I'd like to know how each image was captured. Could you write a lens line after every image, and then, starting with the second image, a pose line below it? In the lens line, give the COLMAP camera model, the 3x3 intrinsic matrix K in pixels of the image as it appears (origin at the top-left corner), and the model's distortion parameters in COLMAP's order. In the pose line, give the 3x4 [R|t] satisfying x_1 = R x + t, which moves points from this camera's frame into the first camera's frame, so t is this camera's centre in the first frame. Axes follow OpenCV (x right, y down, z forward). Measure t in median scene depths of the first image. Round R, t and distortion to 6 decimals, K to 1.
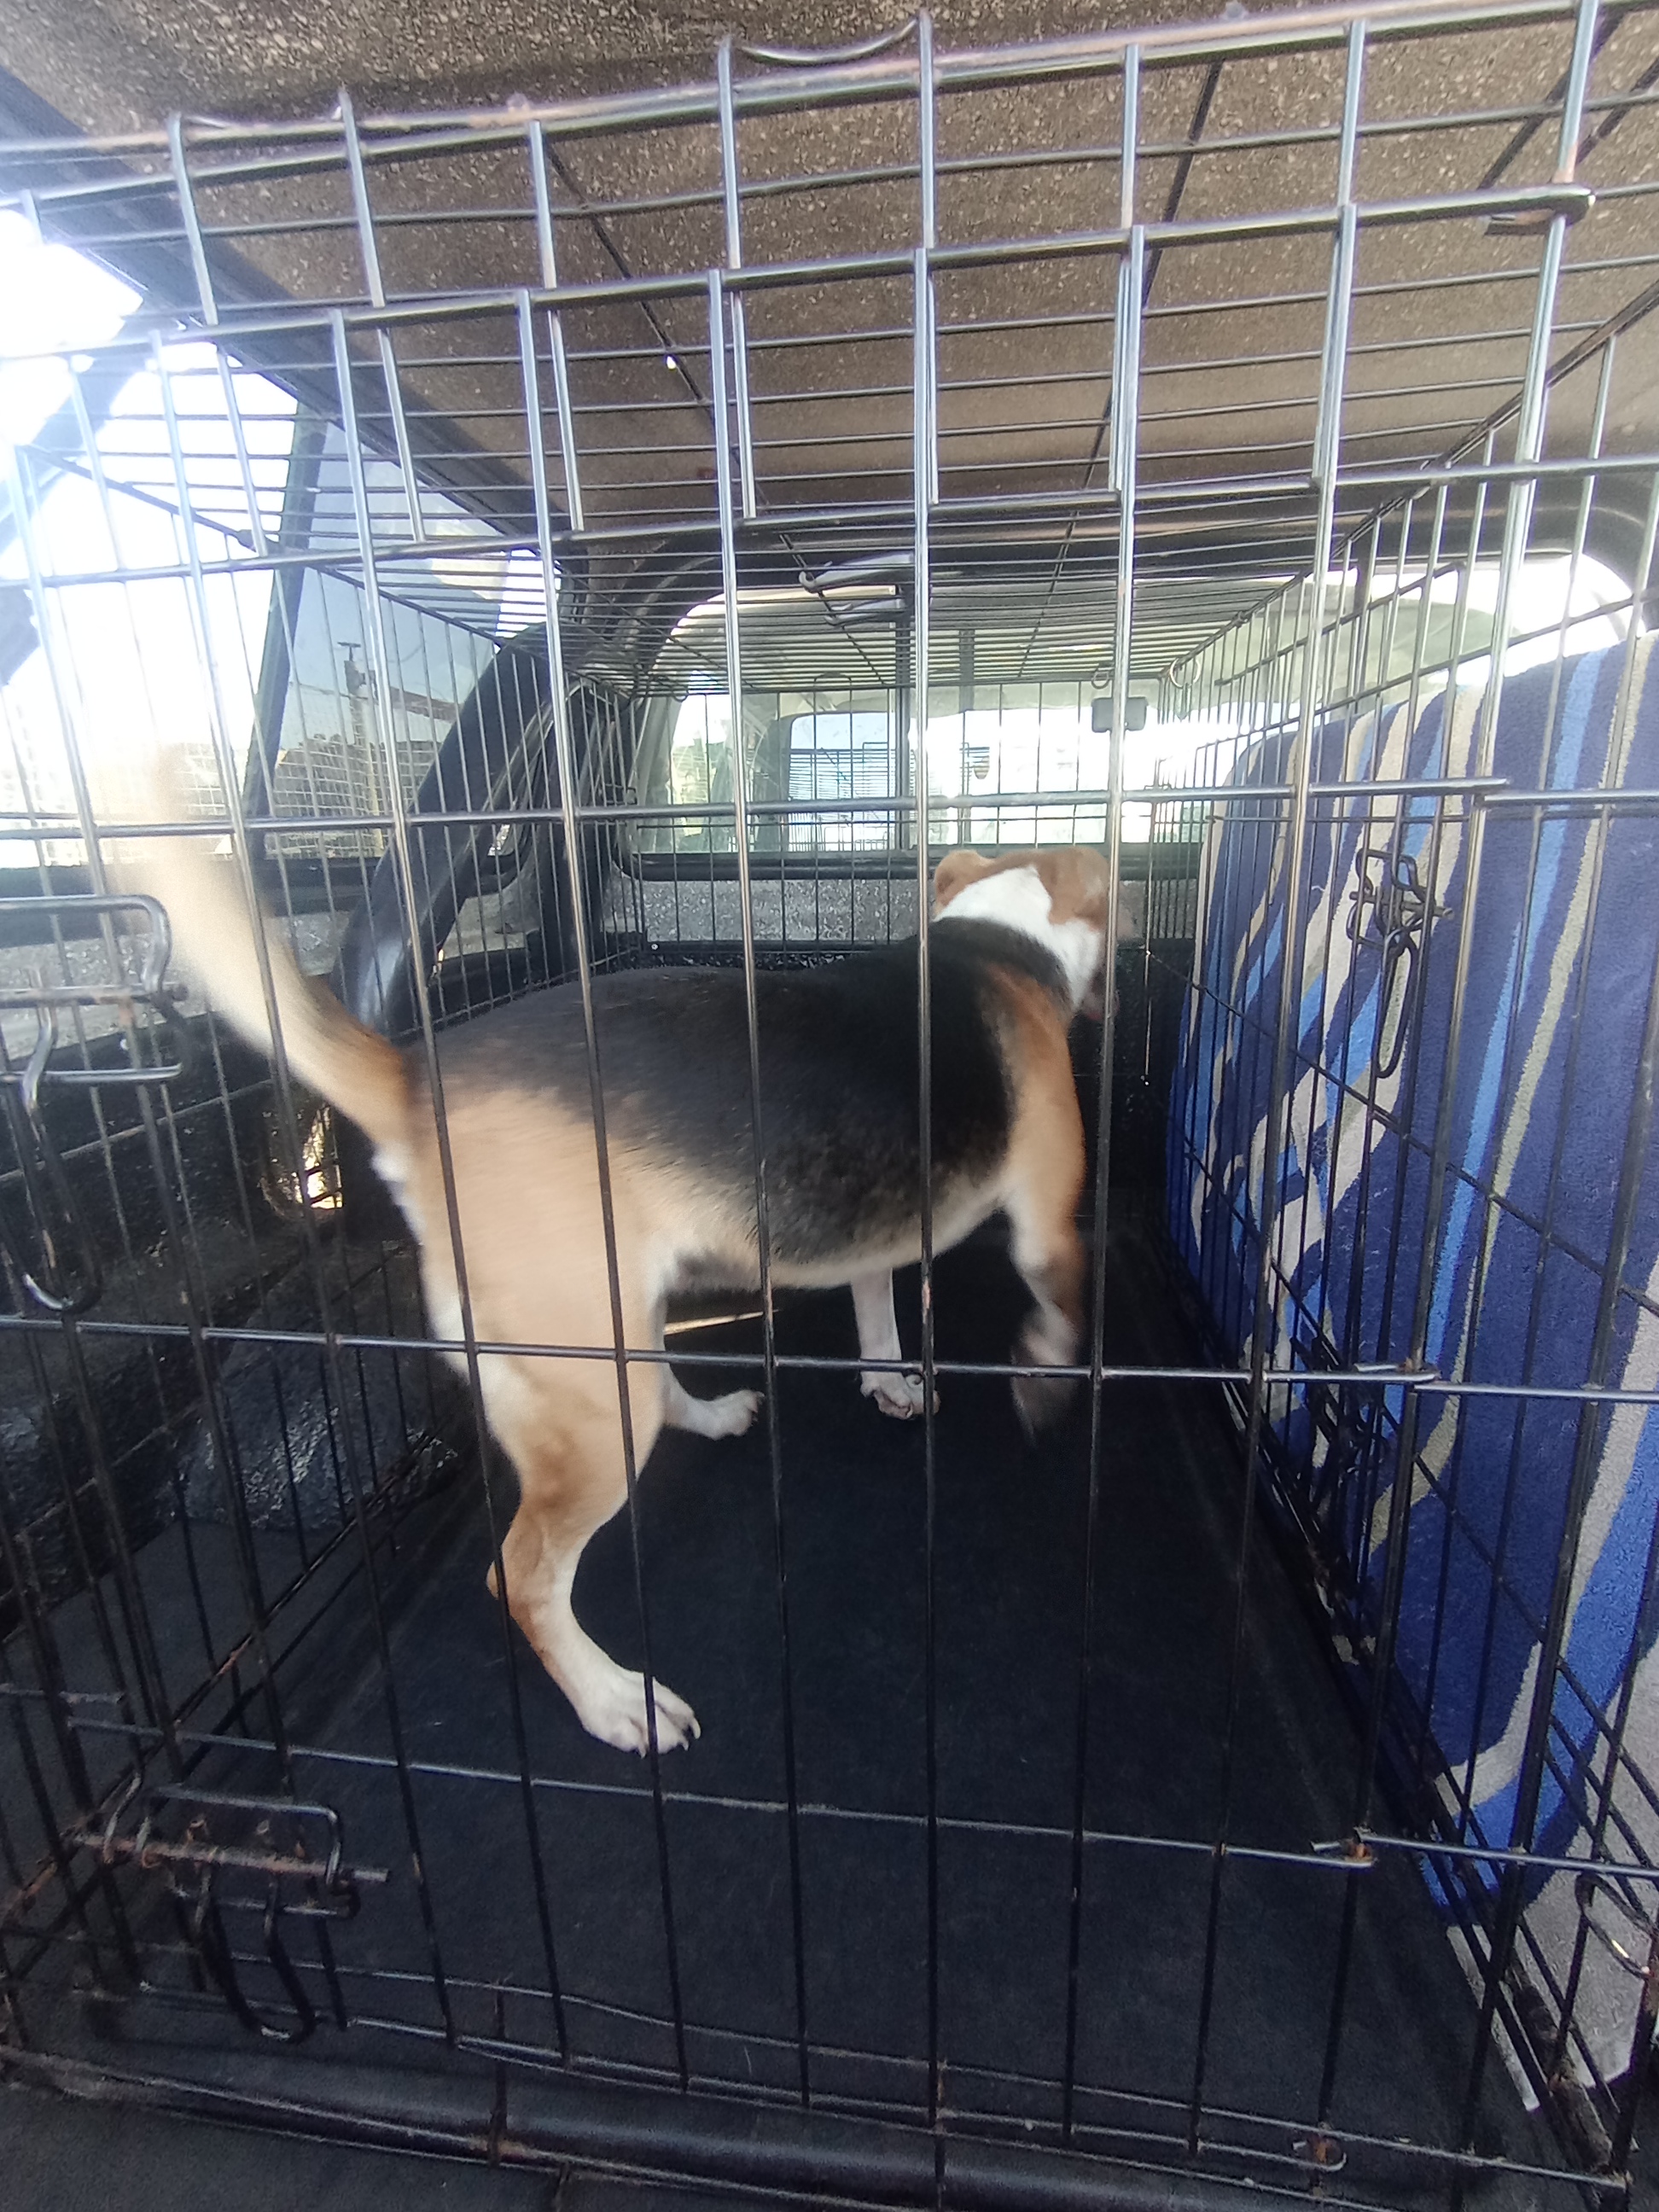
lens RADIAL K [[1080.8, 0, 841.0], [0, 1080.8, 1103.1], [0, 0, 1]] dist [-0.001730, -0.000075]
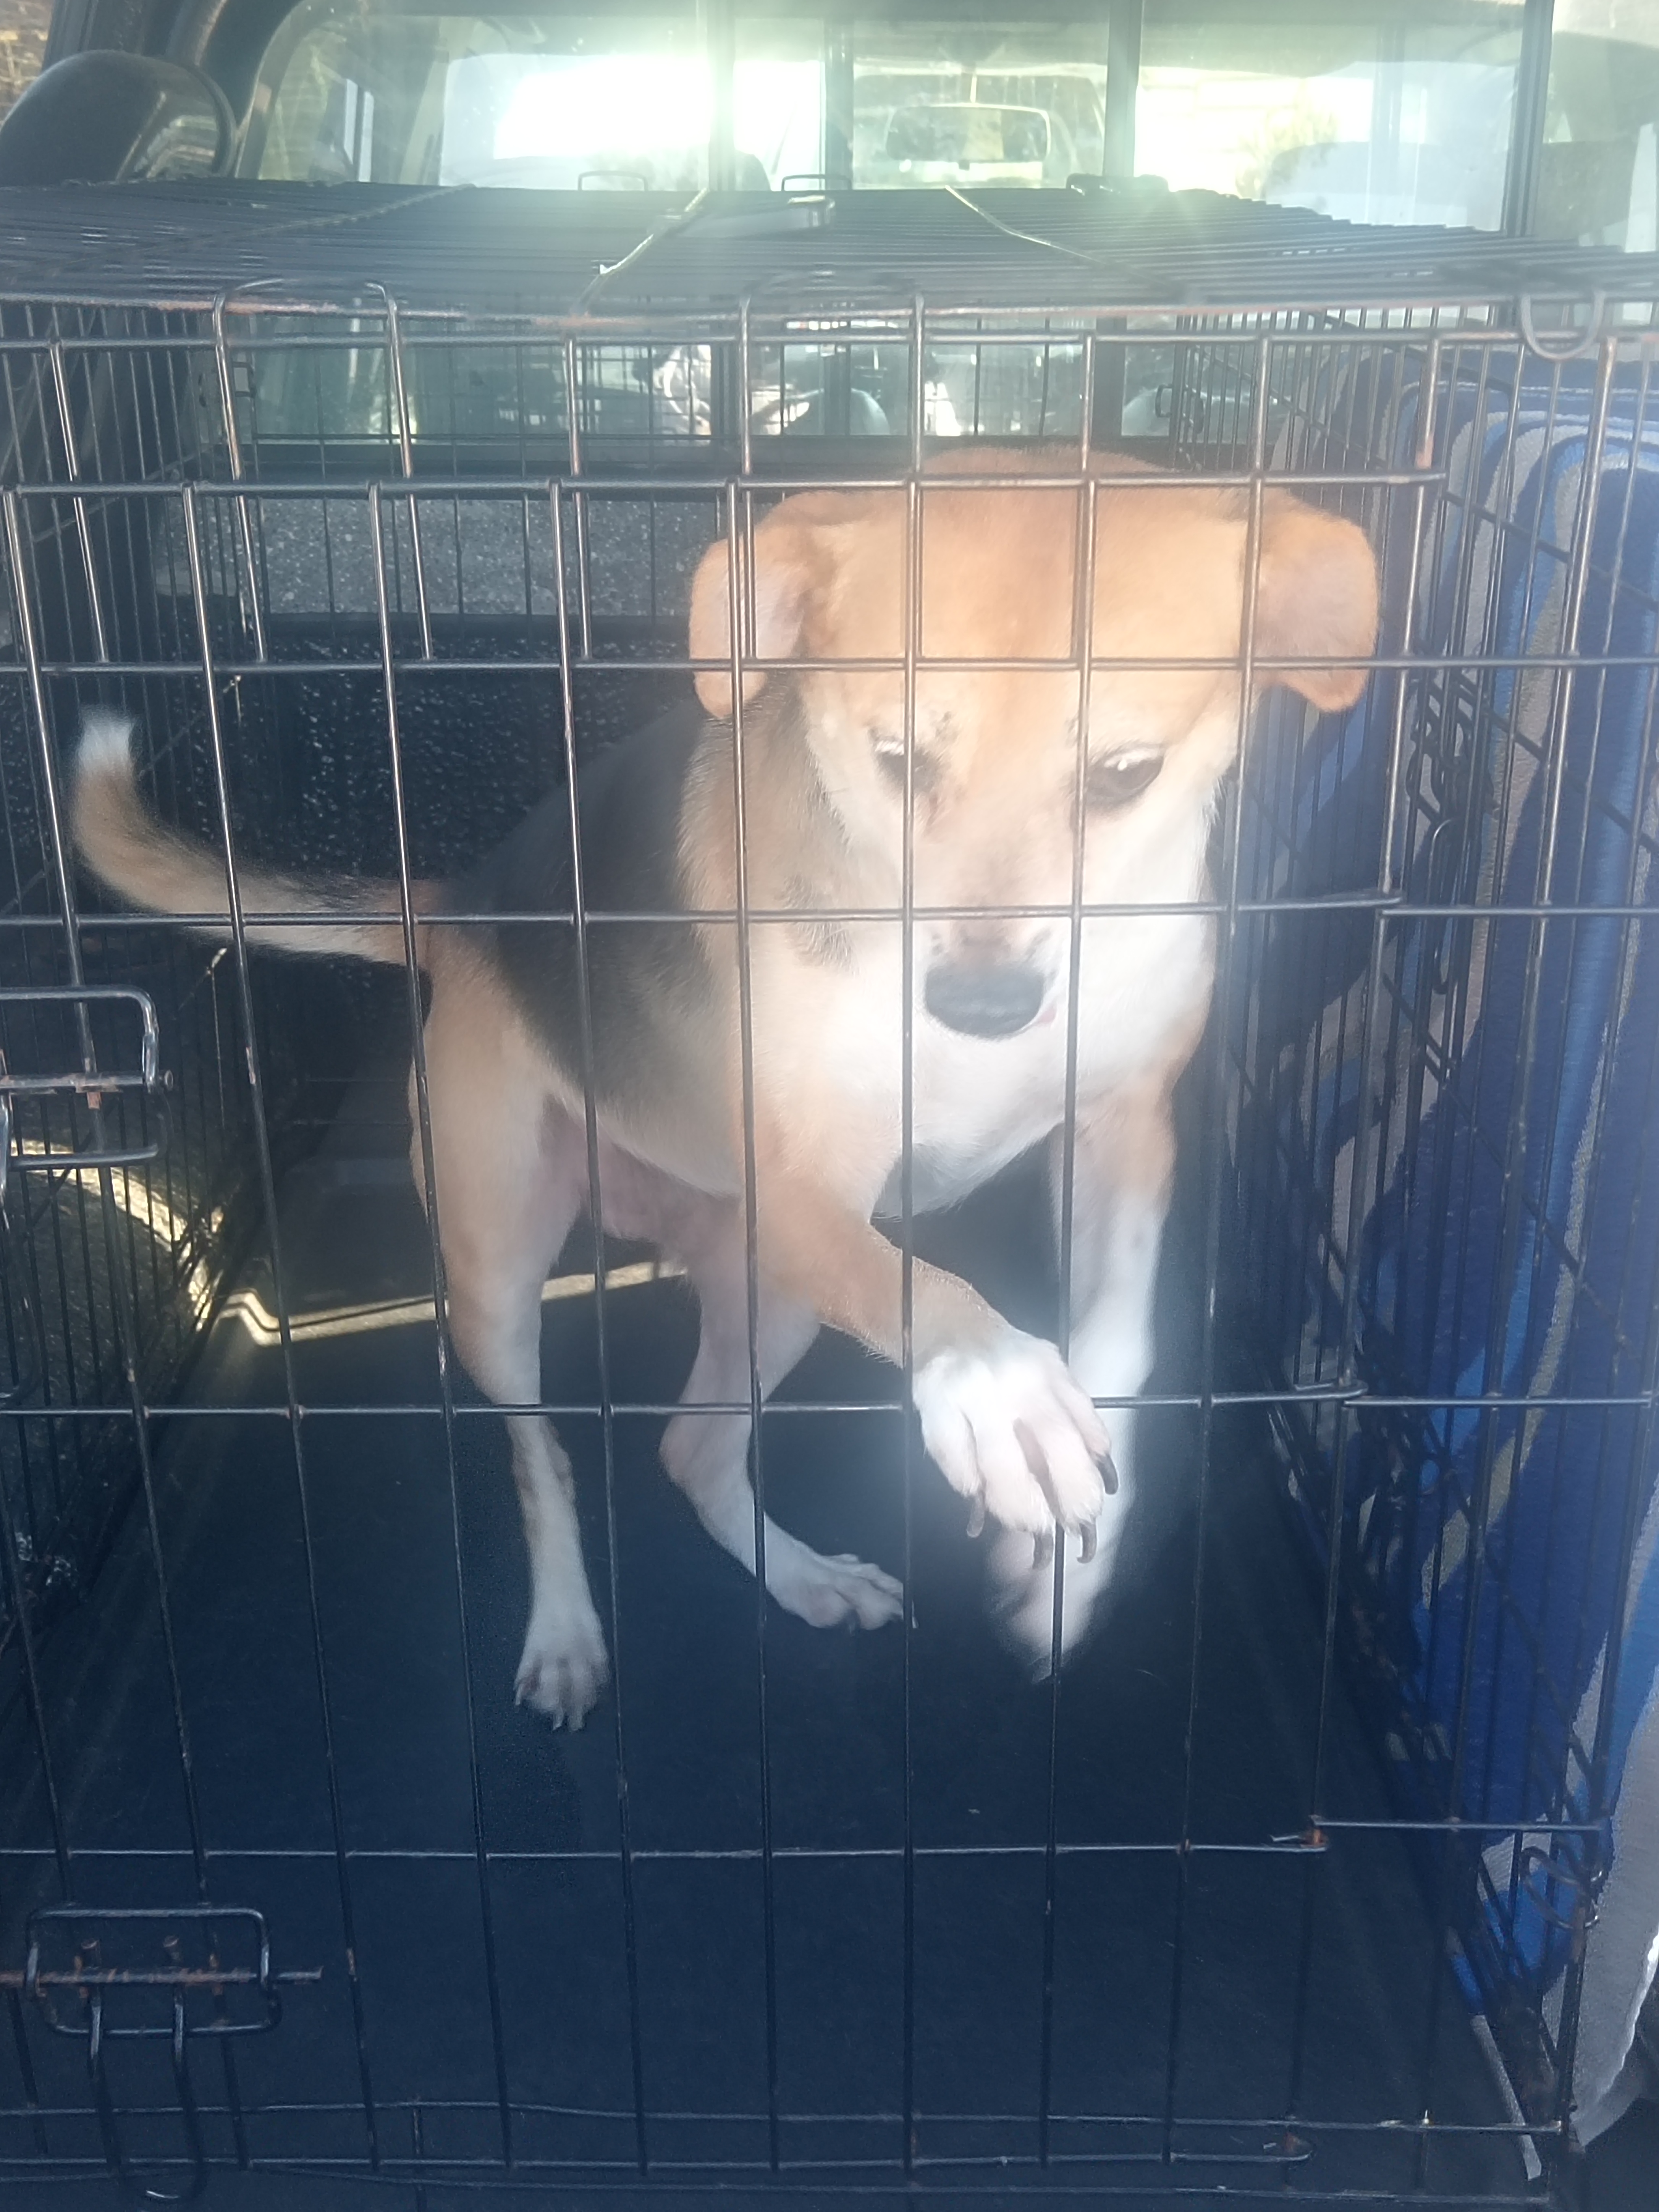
lens RADIAL K [[2396.1, 0, 828.1], [0, 2396.1, 1111.0], [0, 0, 1]] dist [-0.000893, 0.000000]
pose [[0.991380, -0.034403, 0.126424, -0.235829], [0.019272, 0.992705, 0.119020, -0.268159], [-0.129596, -0.115558, 0.984810, -1.045900]]
